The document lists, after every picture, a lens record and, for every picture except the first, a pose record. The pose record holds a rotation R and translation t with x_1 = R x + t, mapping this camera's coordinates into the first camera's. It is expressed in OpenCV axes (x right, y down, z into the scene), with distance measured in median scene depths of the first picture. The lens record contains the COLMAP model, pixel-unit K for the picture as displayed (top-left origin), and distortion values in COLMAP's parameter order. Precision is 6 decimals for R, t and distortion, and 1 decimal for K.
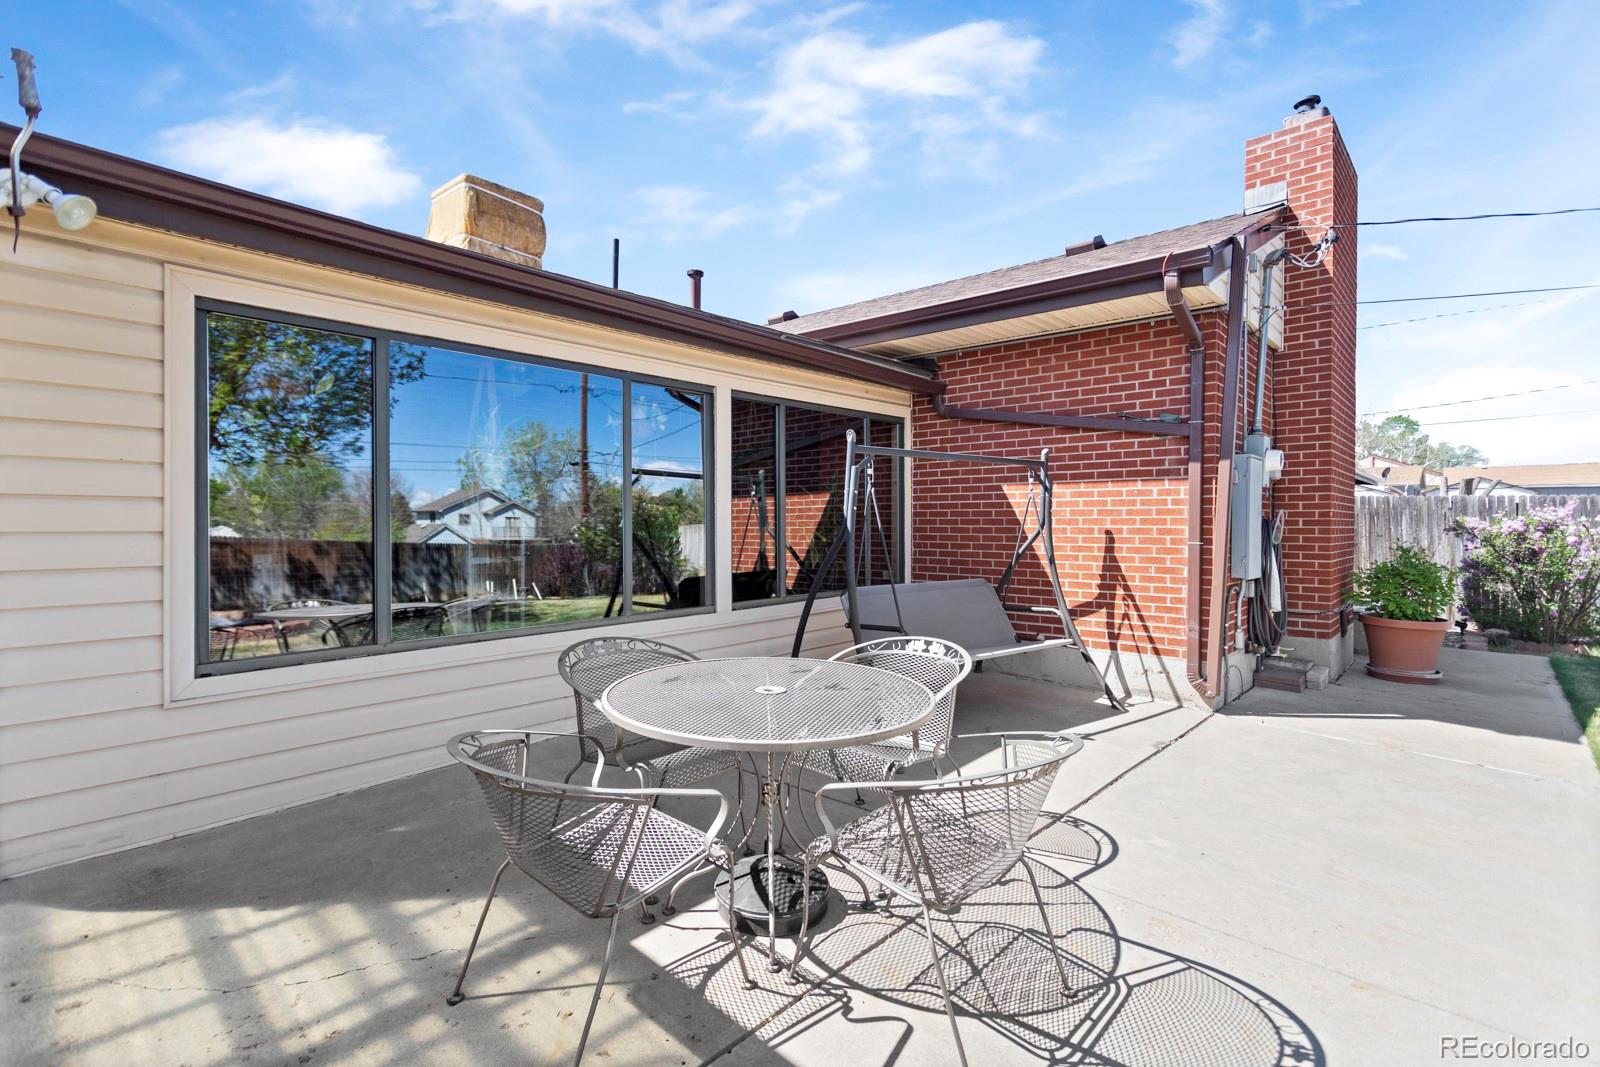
lens RADIAL K [[782.2, 0, 800.5], [0, 782.2, 543.8], [0, 0, 1]] dist [0.000008, 0.000089]
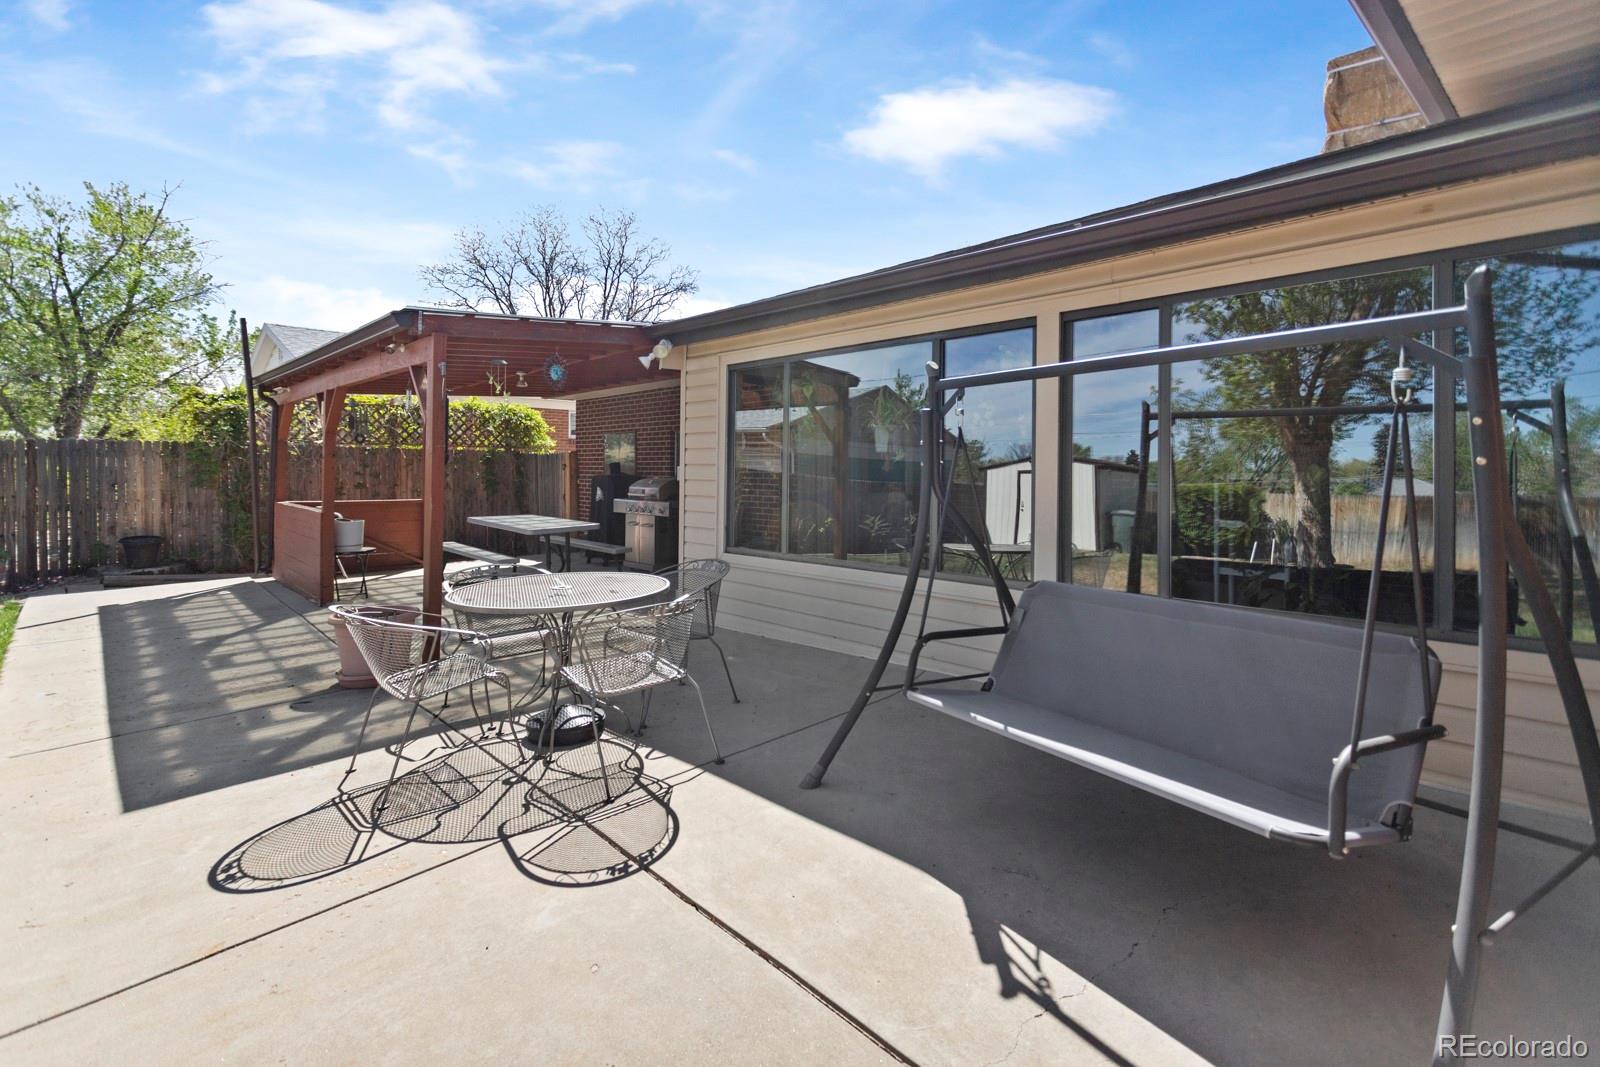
lens RADIAL K [[777.3, 0, 801.9], [0, 777.3, 466.9], [0, 0, 1]] dist [-0.000384, 0.000718]
pose [[-0.110441, -0.005081, -0.993870, 1.584956], [-0.032065, 0.999485, -0.001547, -0.079881], [0.993365, 0.031697, -0.110547, 1.785900]]
